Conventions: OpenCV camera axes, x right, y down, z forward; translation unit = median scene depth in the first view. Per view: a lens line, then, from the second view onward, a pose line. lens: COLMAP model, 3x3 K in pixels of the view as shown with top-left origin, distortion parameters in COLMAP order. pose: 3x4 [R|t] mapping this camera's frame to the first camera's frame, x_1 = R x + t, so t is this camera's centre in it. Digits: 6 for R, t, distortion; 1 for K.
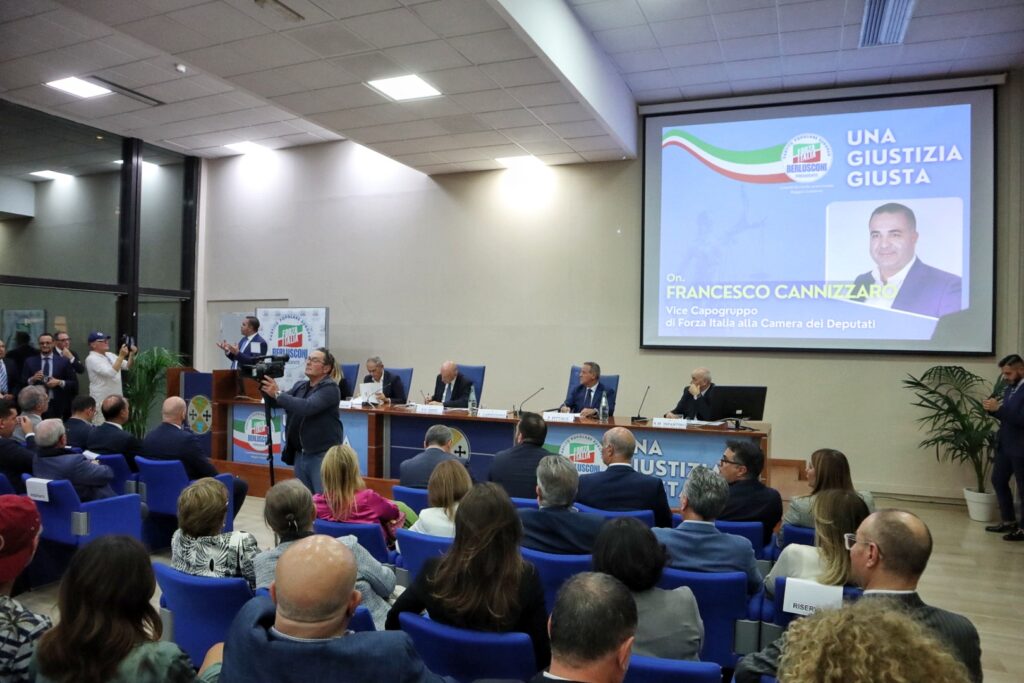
lens RADIAL K [[710.9, 0, 517.0], [0, 710.9, 341.5], [0, 0, 1]] dist [-0.126239, 0.079211]
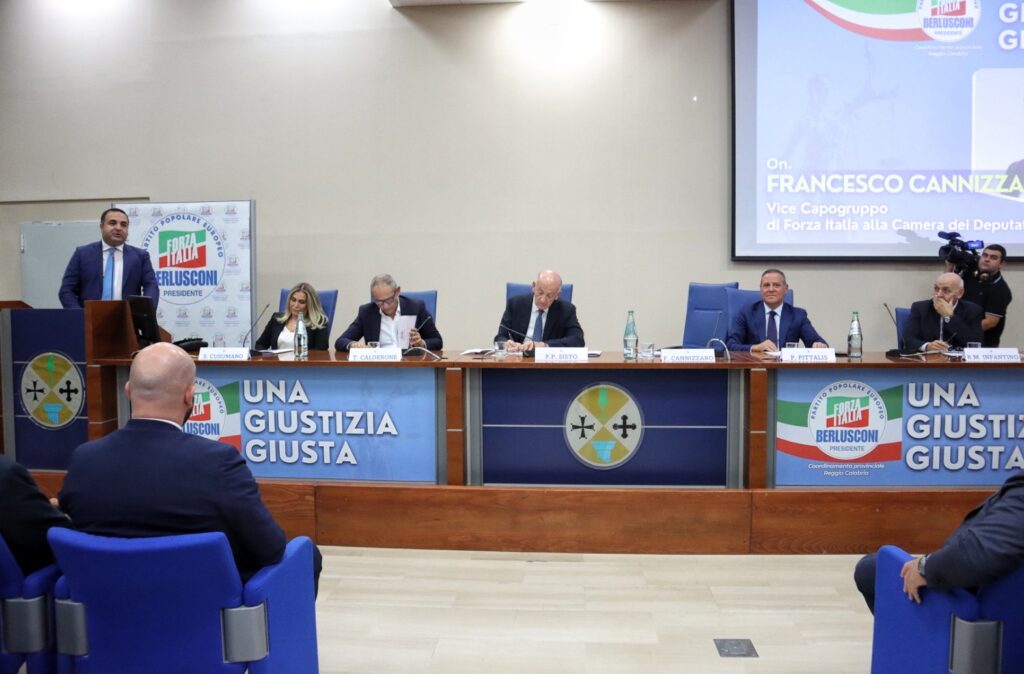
lens RADIAL K [[732.4, 0, 522.5], [0, 732.4, 317.9], [0, 0, 1]] dist [-0.122677, 0.079045]
pose [[0.951174, -0.030483, 0.307145, -0.278709], [0.017862, 0.998880, 0.043818, 0.034380], [-0.308136, -0.036193, 0.950653, 0.388613]]
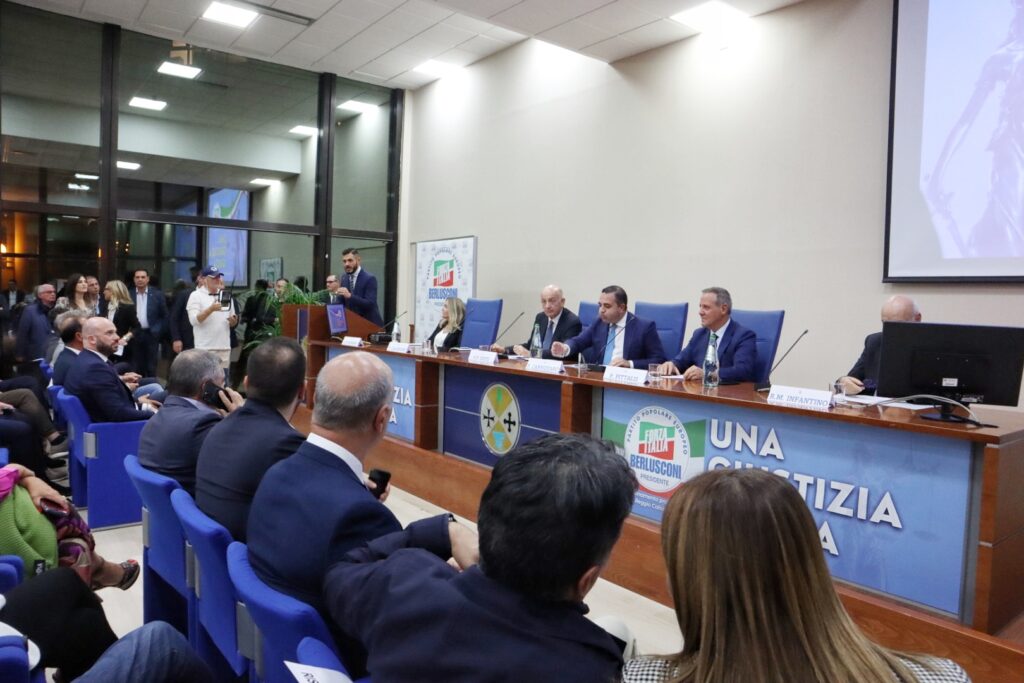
lens RADIAL K [[710.9, 0, 517.0], [0, 710.9, 341.5], [0, 0, 1]] dist [-0.126239, 0.079211]
pose [[0.870579, 0.032569, -0.490949, 0.207876], [-0.012930, 0.998977, 0.043343, 0.042560], [0.491858, -0.031386, 0.870109, 0.351336]]
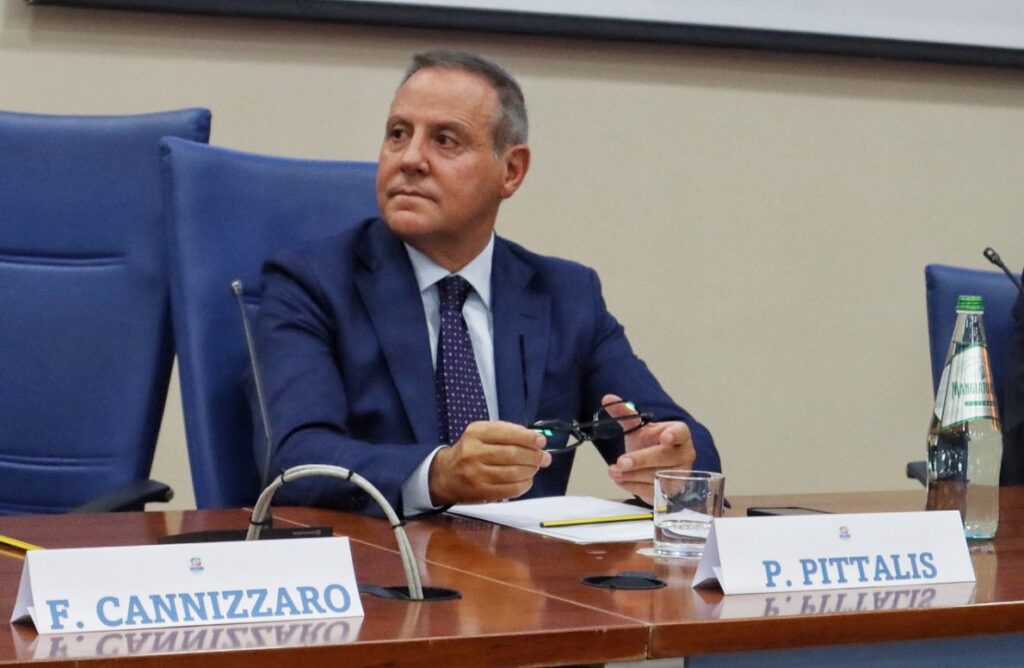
lens RADIAL K [[2752.4, 0, 512.0], [0, 2752.4, 334.0], [0, 0, 1]] dist [-0.188560, 0.132455]
pose [[0.619406, -0.041283, 0.783985, -0.221186], [-0.028937, 0.996737, 0.075348, 0.035601], [-0.784537, -0.069358, 0.616190, 0.620159]]
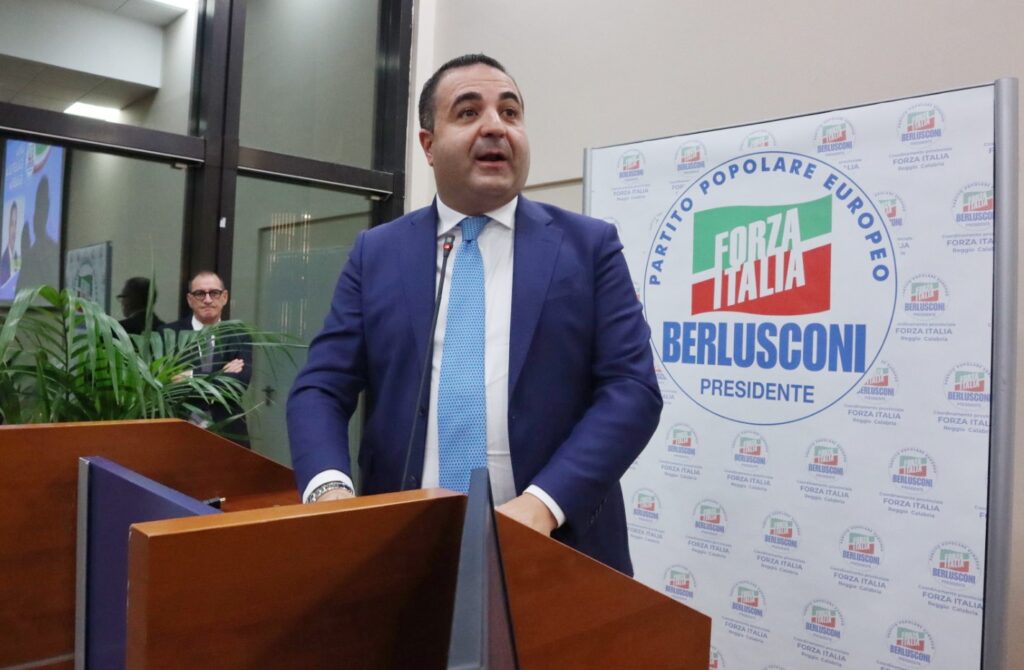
lens RADIAL K [[796.7, 0, 510.9], [0, 796.7, 317.9], [0, 0, 1]] dist [-0.113210, 0.110559]
pose [[0.921967, 0.004919, -0.387236, -0.355141], [-0.016344, 0.999523, -0.026216, 0.018993], [0.386922, 0.030499, 0.921608, 0.902827]]
